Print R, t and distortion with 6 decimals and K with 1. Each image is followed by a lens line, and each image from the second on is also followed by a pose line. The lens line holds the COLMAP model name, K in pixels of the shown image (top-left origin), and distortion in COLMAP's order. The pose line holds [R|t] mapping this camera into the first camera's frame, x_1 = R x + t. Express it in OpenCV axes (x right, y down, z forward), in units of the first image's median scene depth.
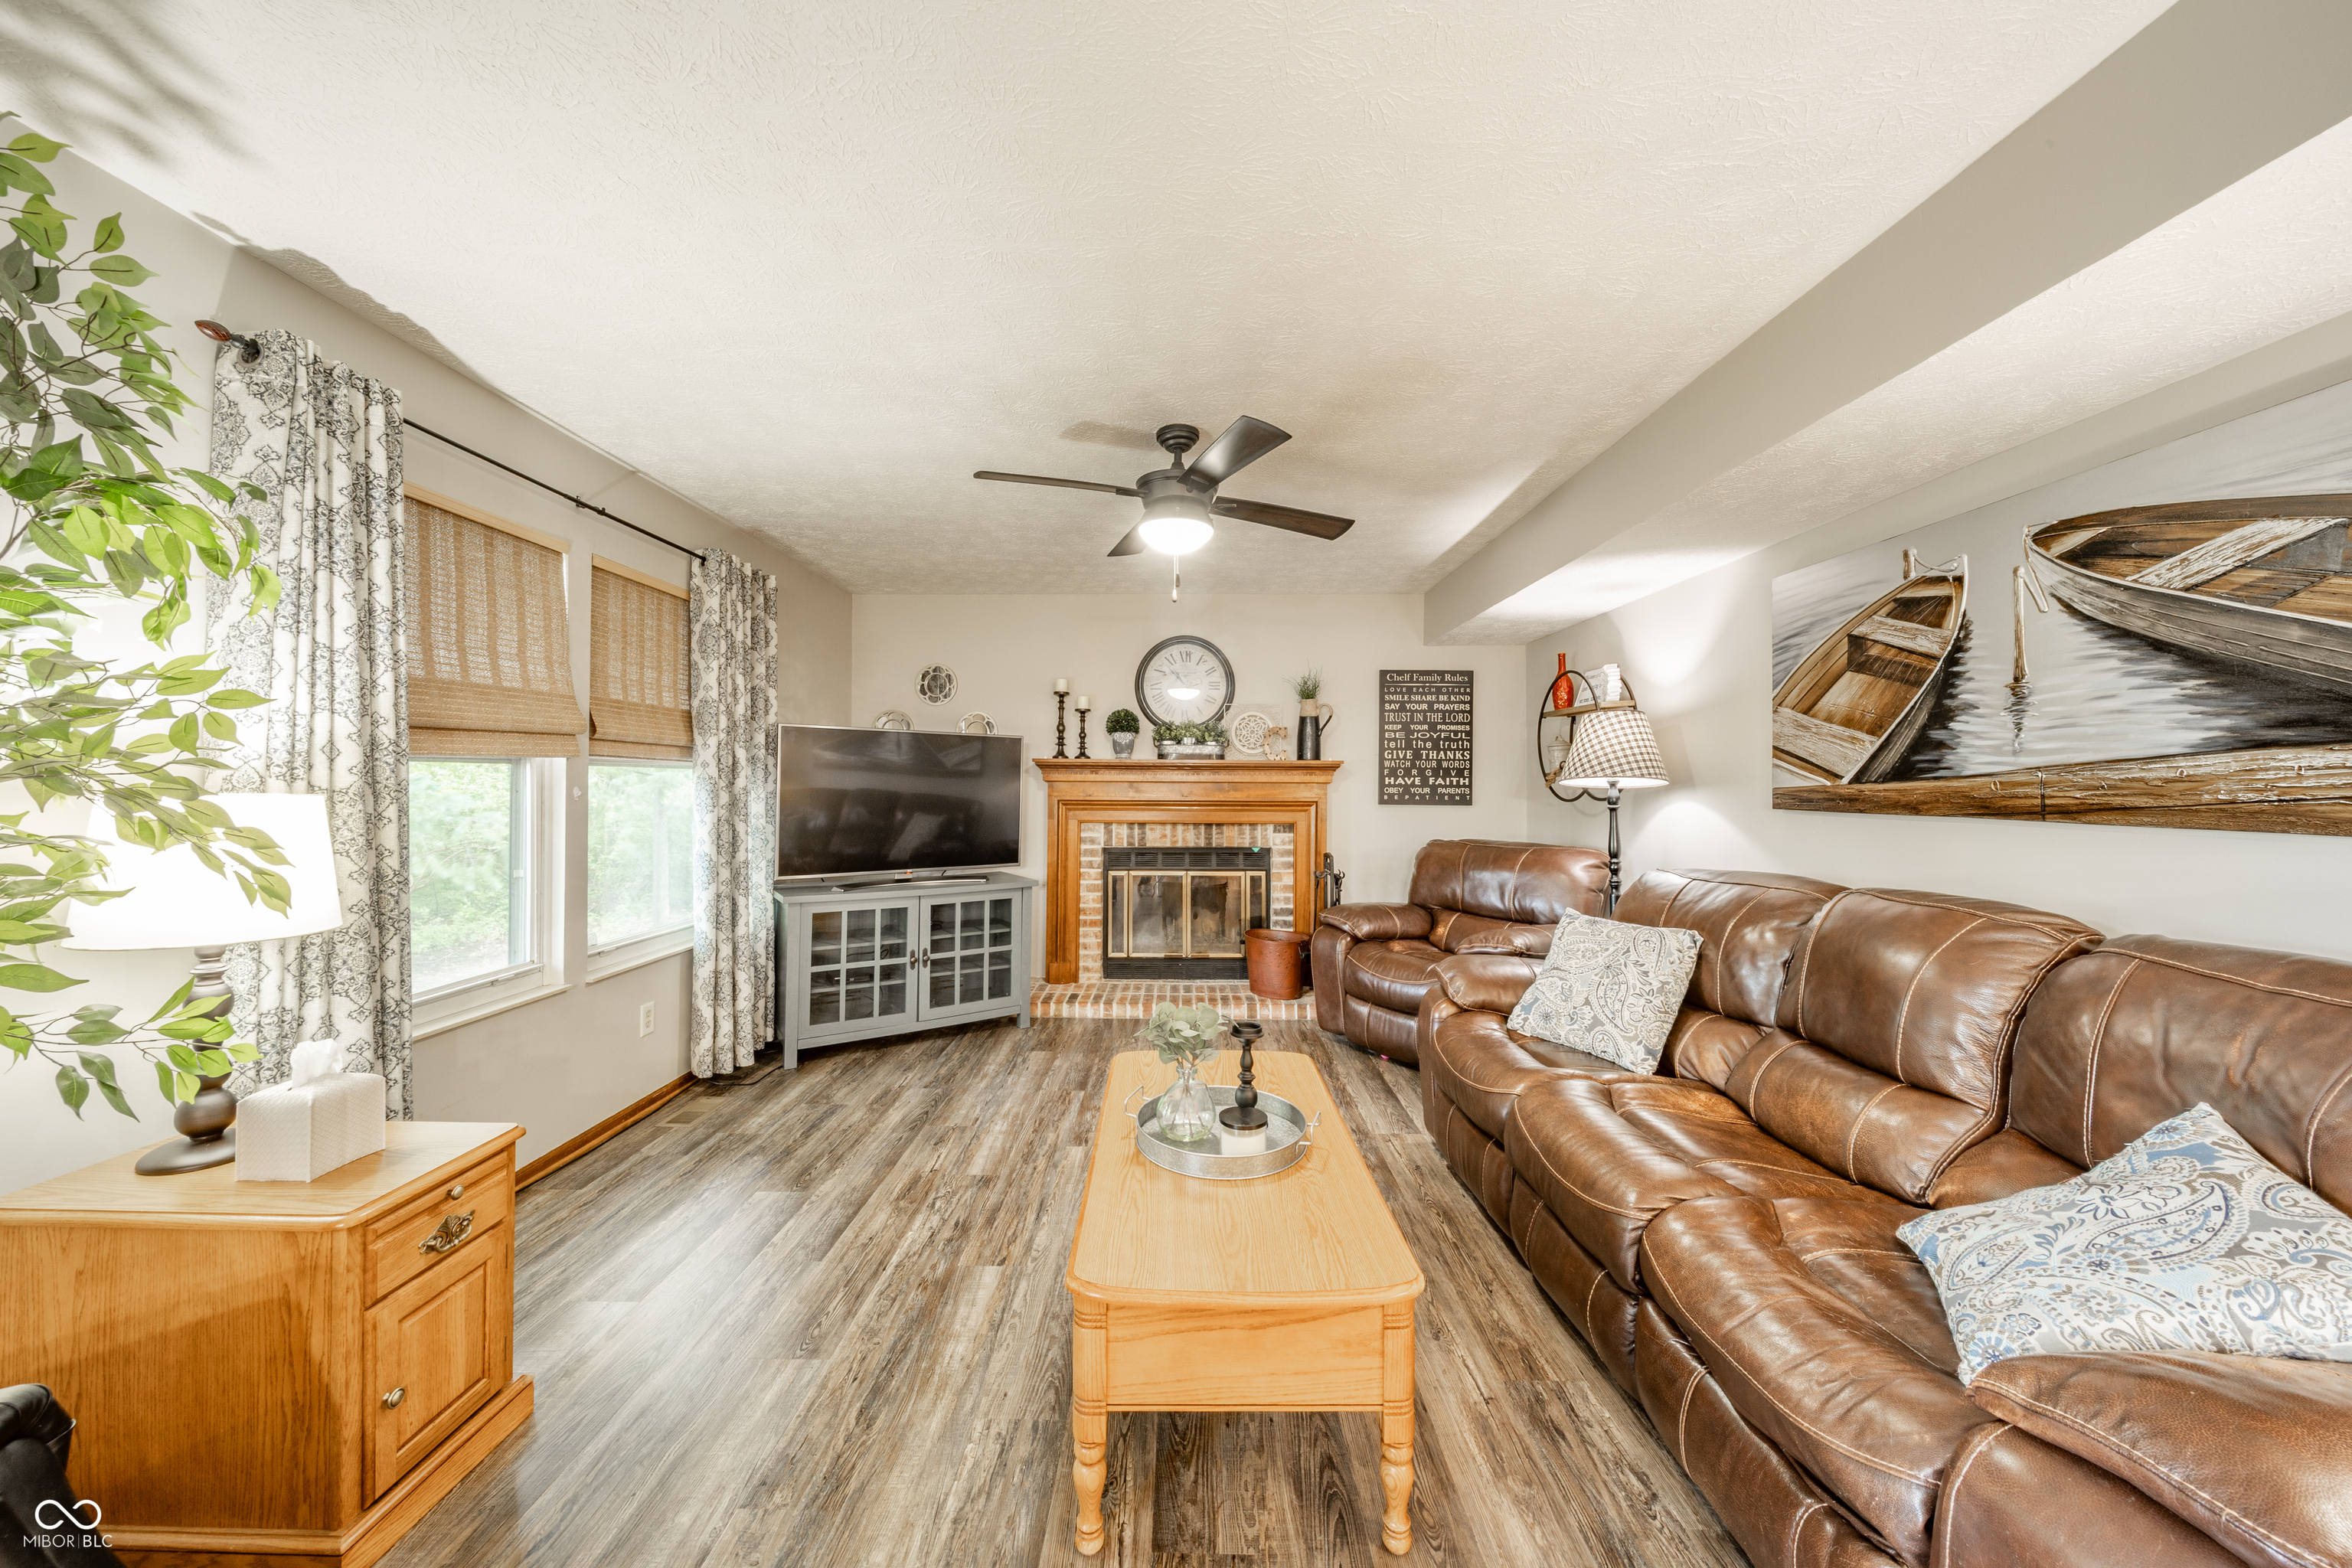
lens RADIAL K [[830.1, 0, 1168.5], [0, 830.1, 797.8], [0, 0, 1]] dist [0.000316, -0.000087]
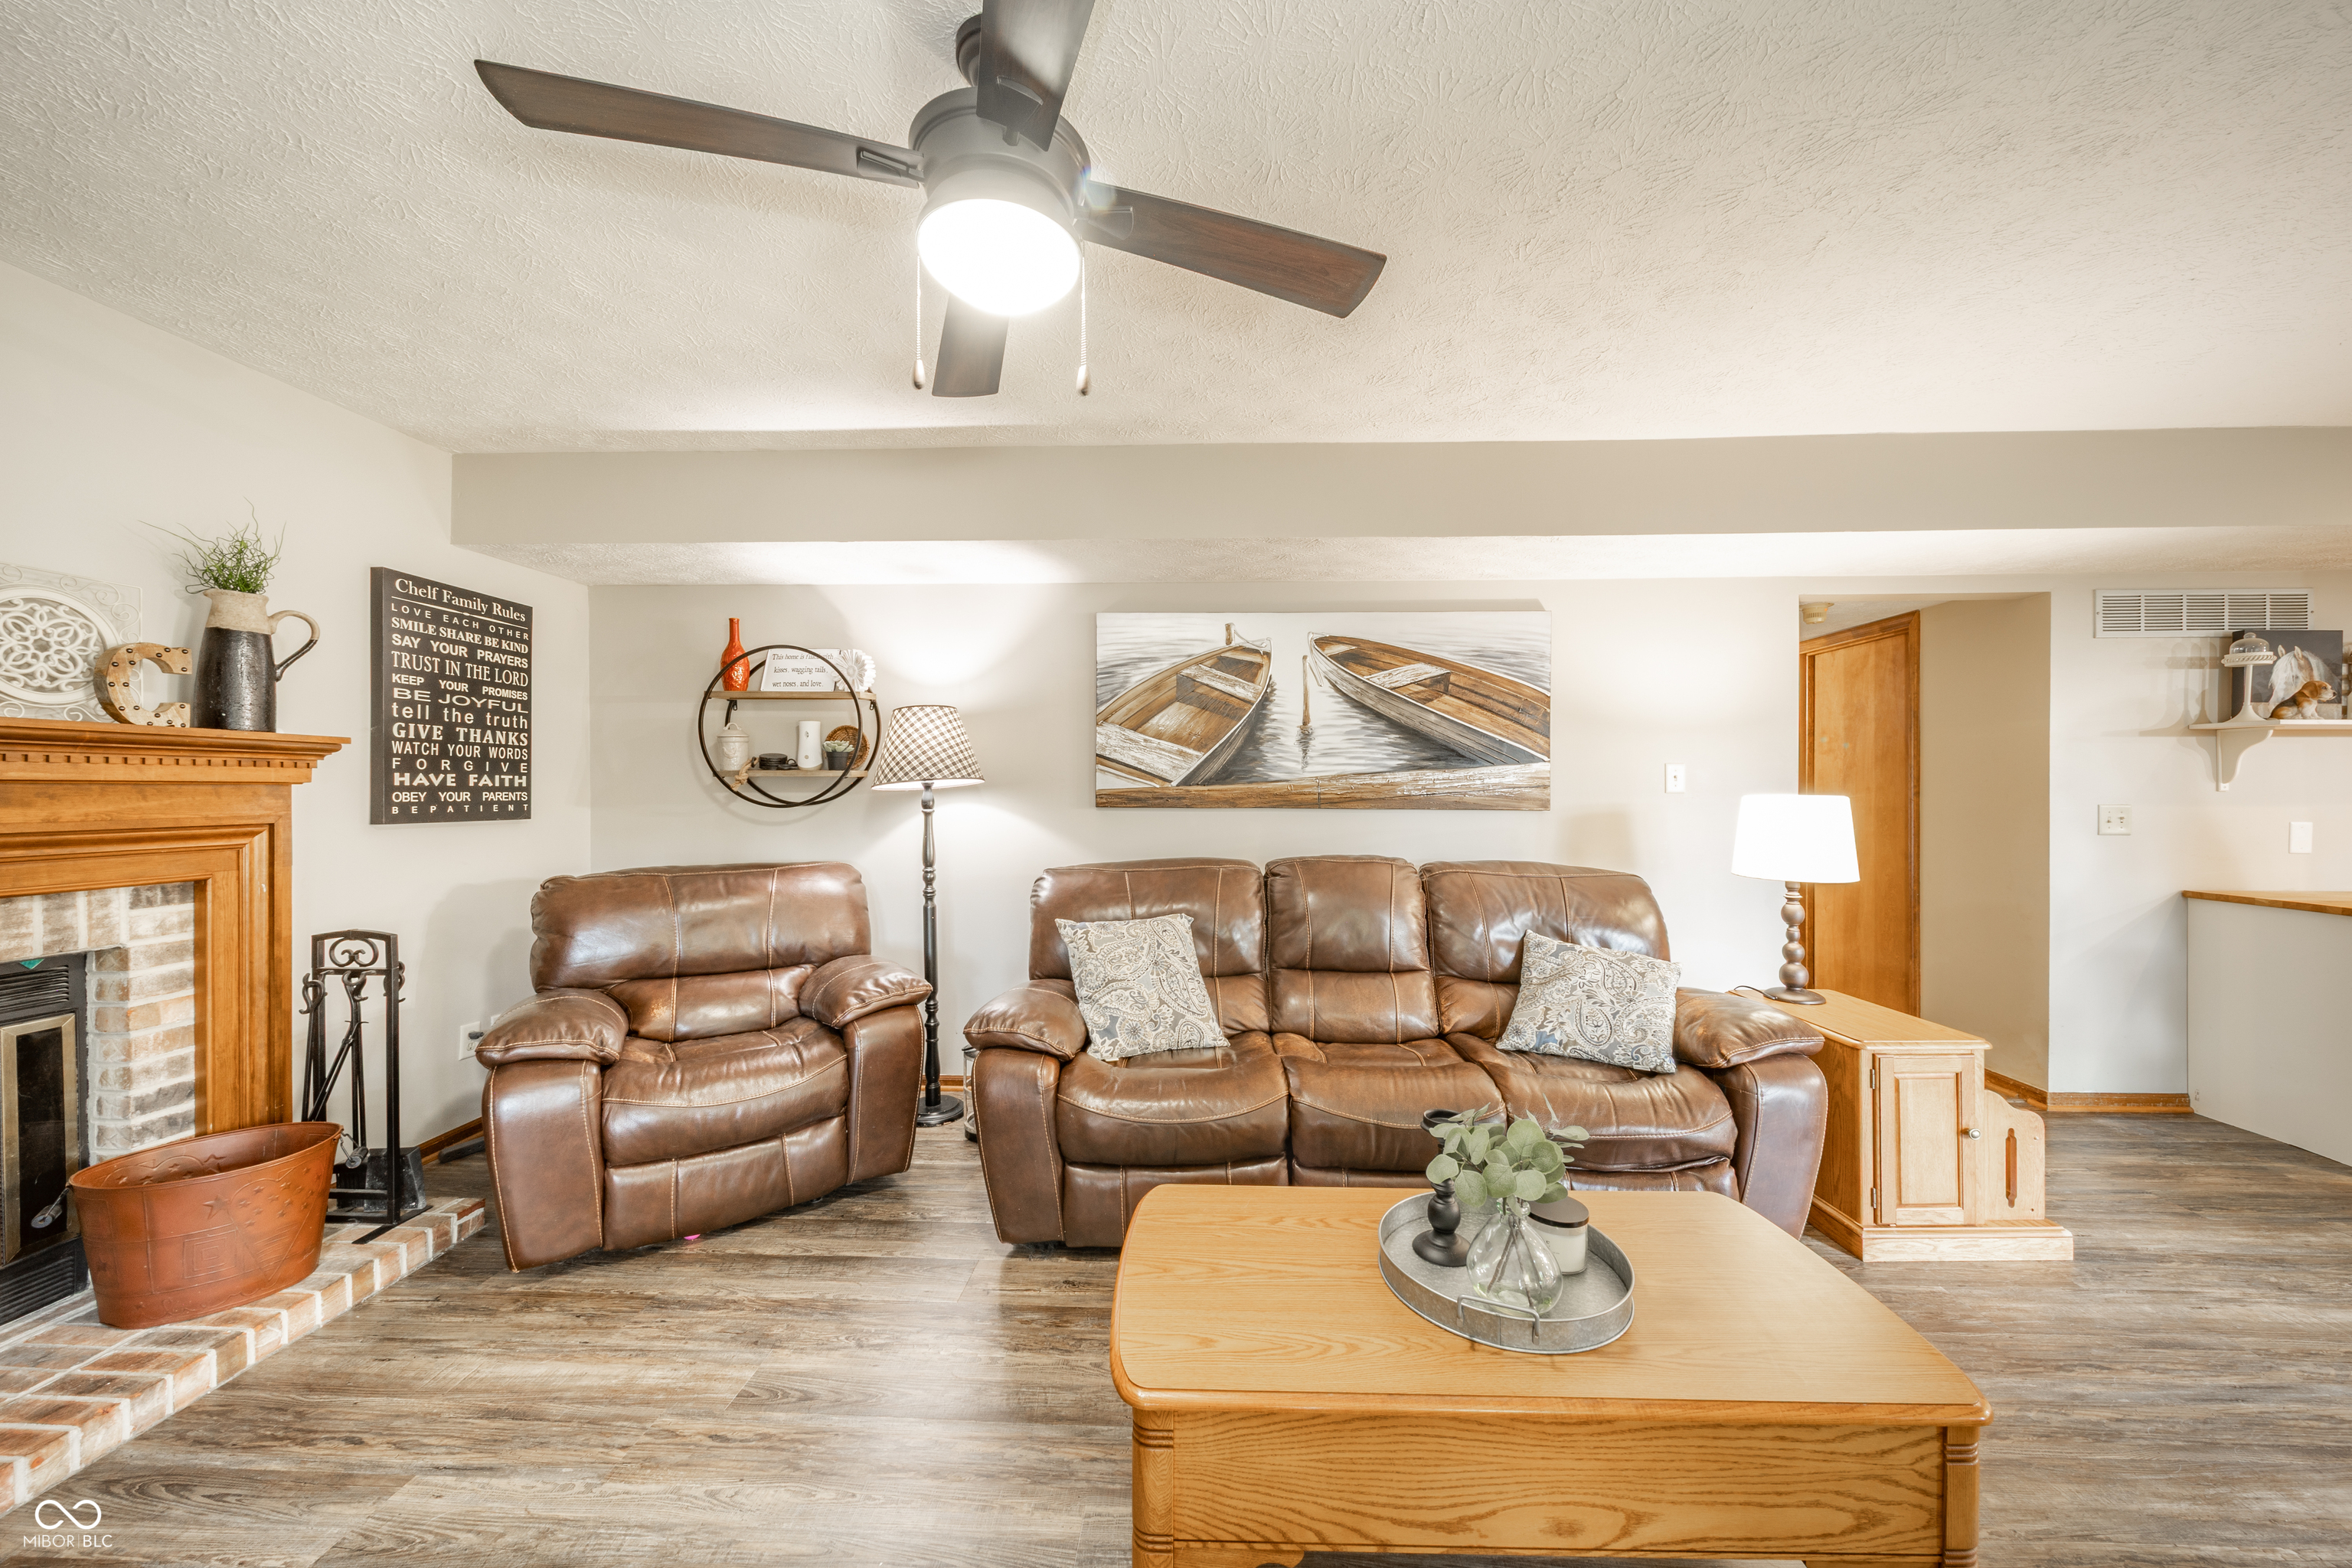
lens RADIAL K [[830.1, 0, 1168.5], [0, 830.1, 797.8], [0, 0, 1]] dist [0.000316, -0.000087]
pose [[0.021601, -0.013768, 0.999672, -0.262242], [0.015139, 0.999795, 0.013443, -0.008278], [-0.999652, 0.014843, 0.021805, 0.502505]]
